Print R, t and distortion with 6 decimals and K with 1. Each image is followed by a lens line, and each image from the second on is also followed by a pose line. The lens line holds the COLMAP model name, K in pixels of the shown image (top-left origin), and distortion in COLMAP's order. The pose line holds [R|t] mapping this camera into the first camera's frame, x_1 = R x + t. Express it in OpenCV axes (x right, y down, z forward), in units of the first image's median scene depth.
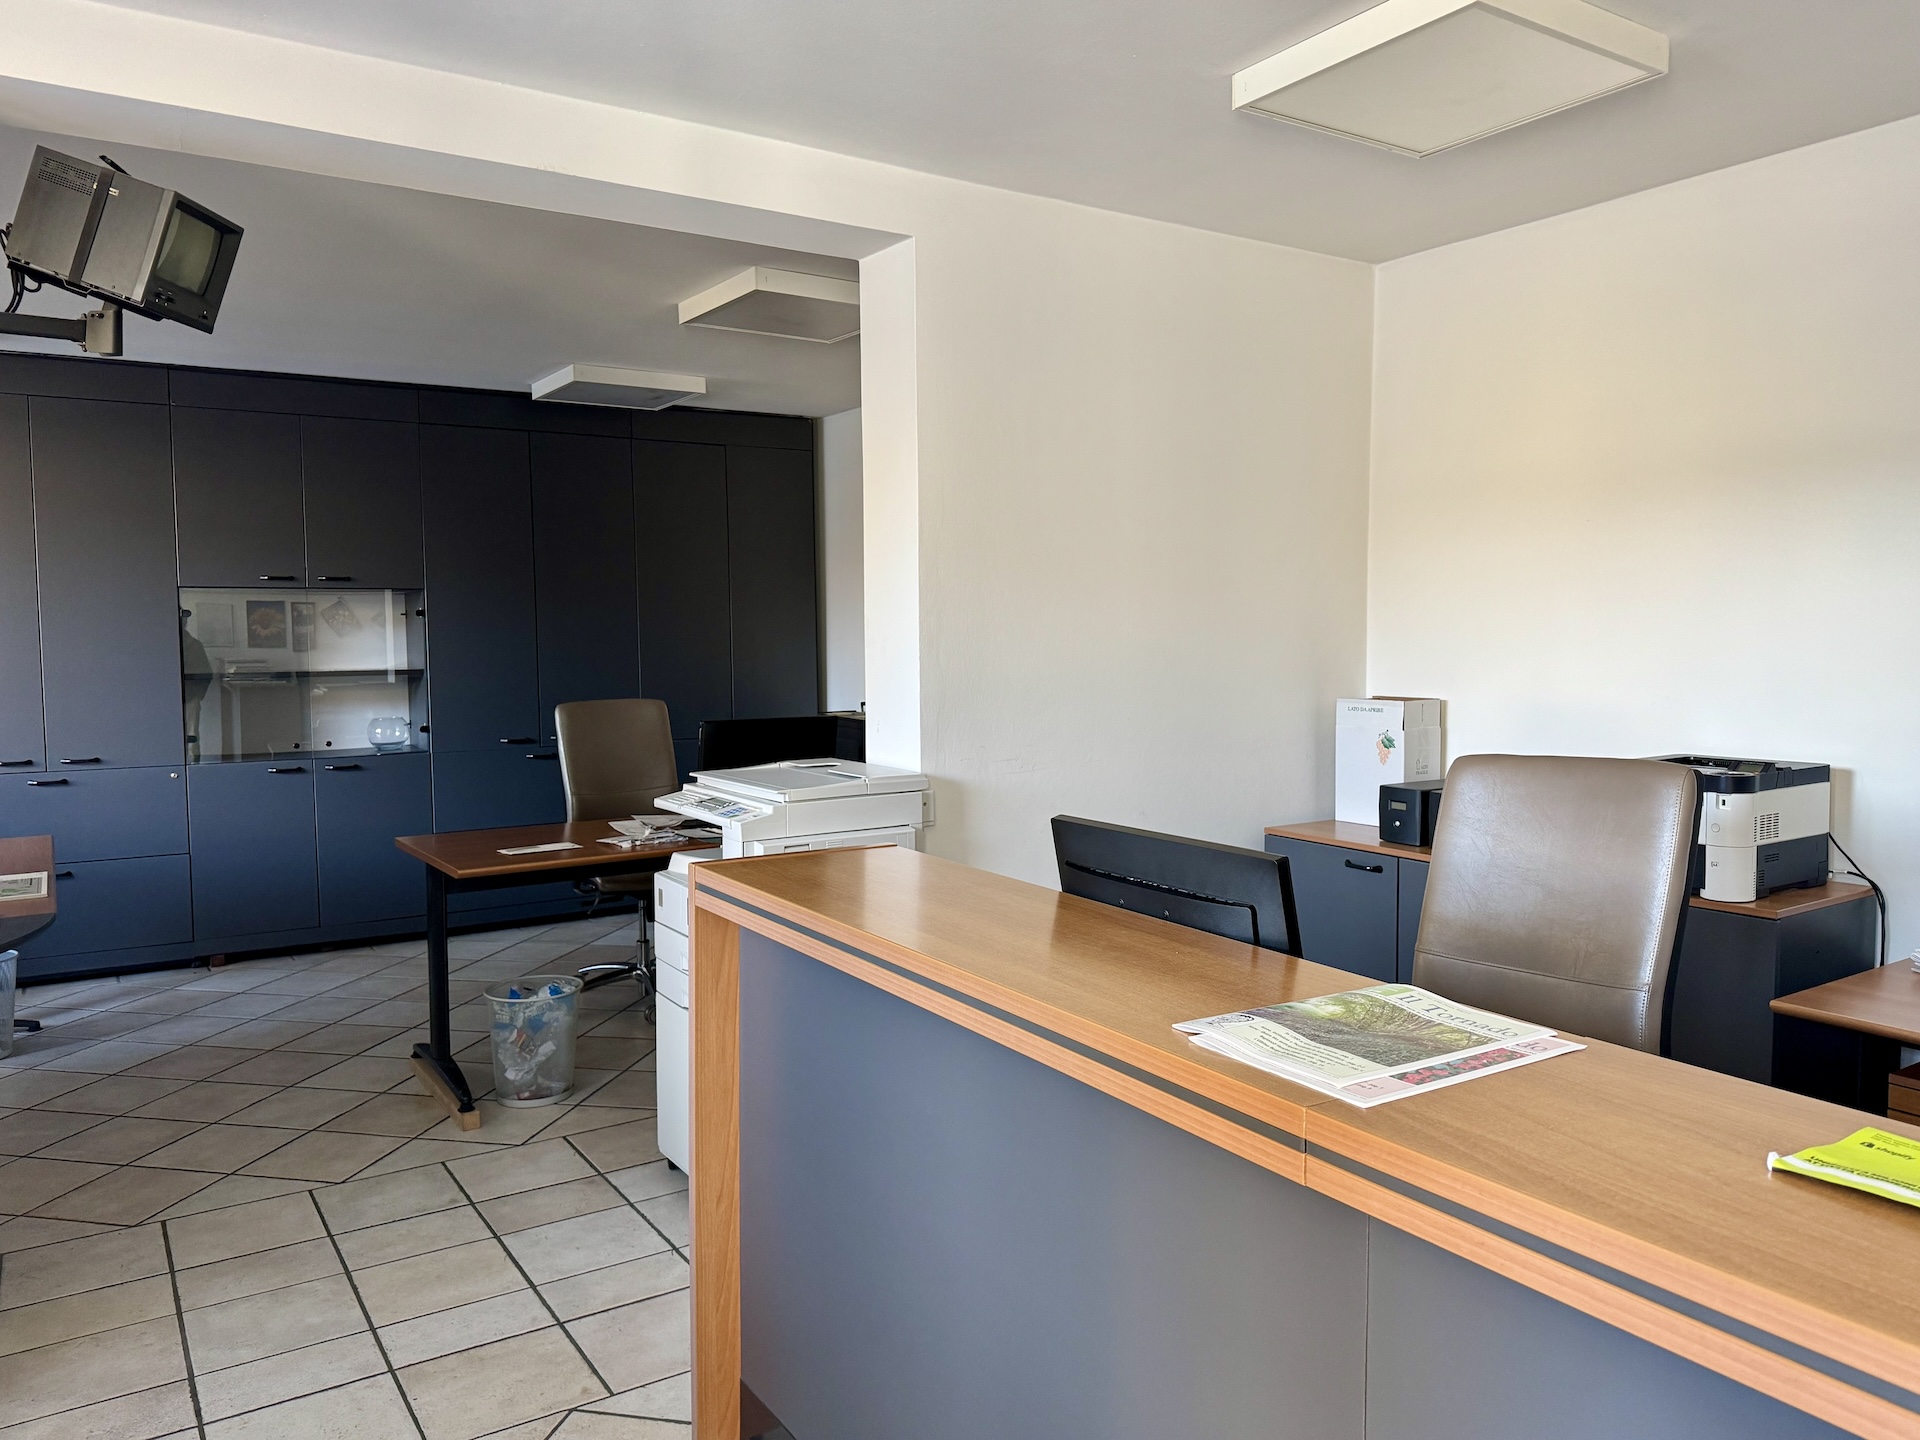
lens RADIAL K [[1352.3, 0, 969.2], [0, 1352.3, 722.2], [0, 0, 1]] dist [0.063965, -0.085060]
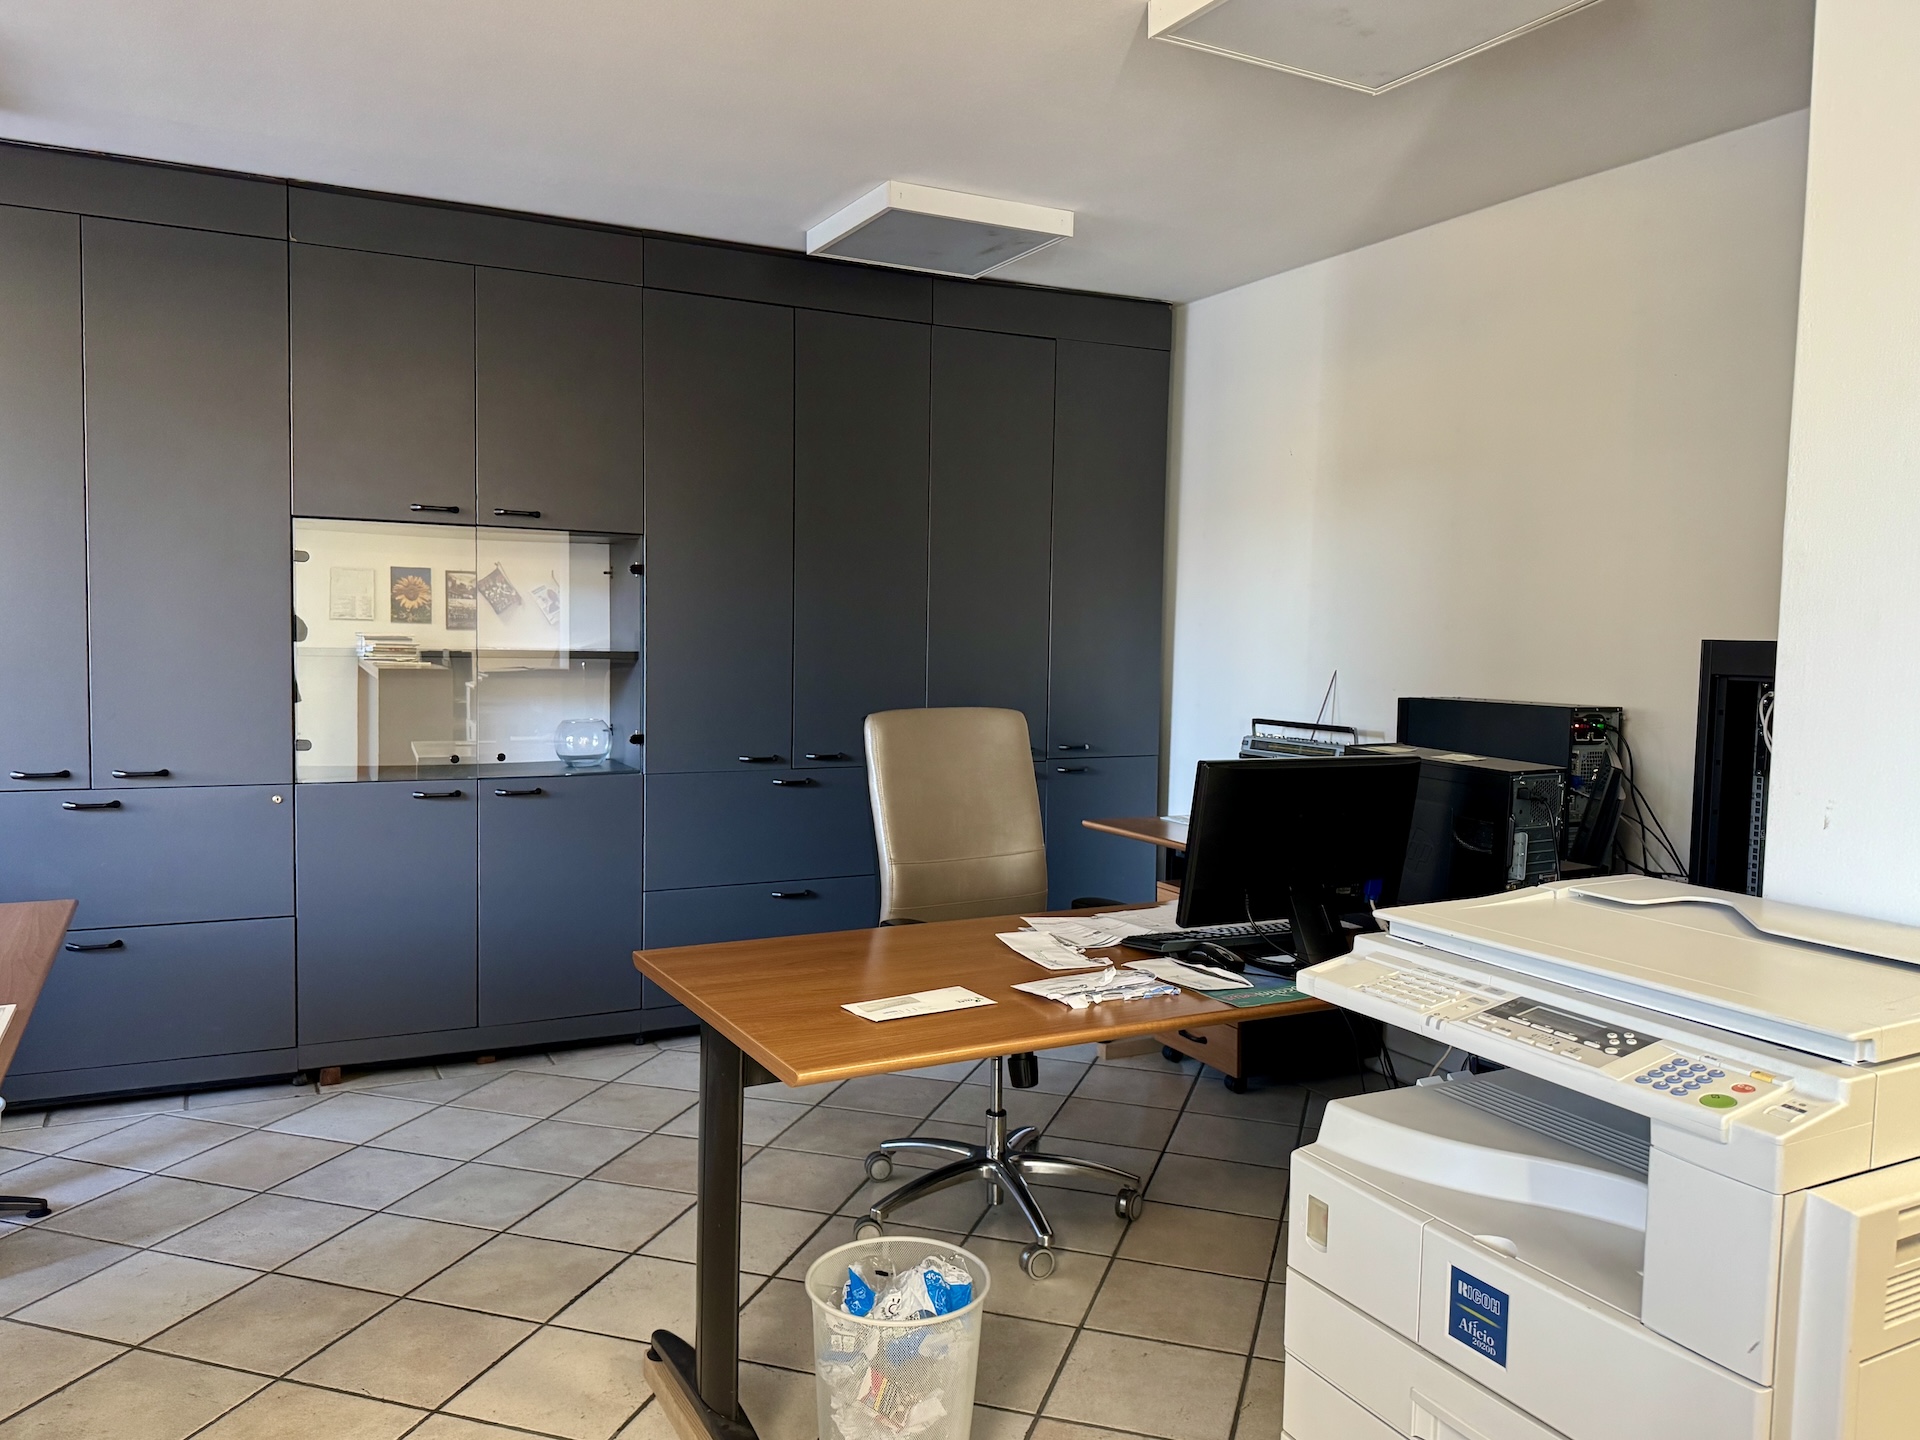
lens RADIAL K [[1352.3, 0, 958.1], [0, 1352.3, 716.8], [0, 0, 1]] dist [0.063965, -0.085060]
pose [[0.995429, 0.032303, -0.089872, -0.186663], [-0.032447, 0.999473, -0.000141, -0.011481], [0.089820, 0.003057, 0.995953, 0.355972]]
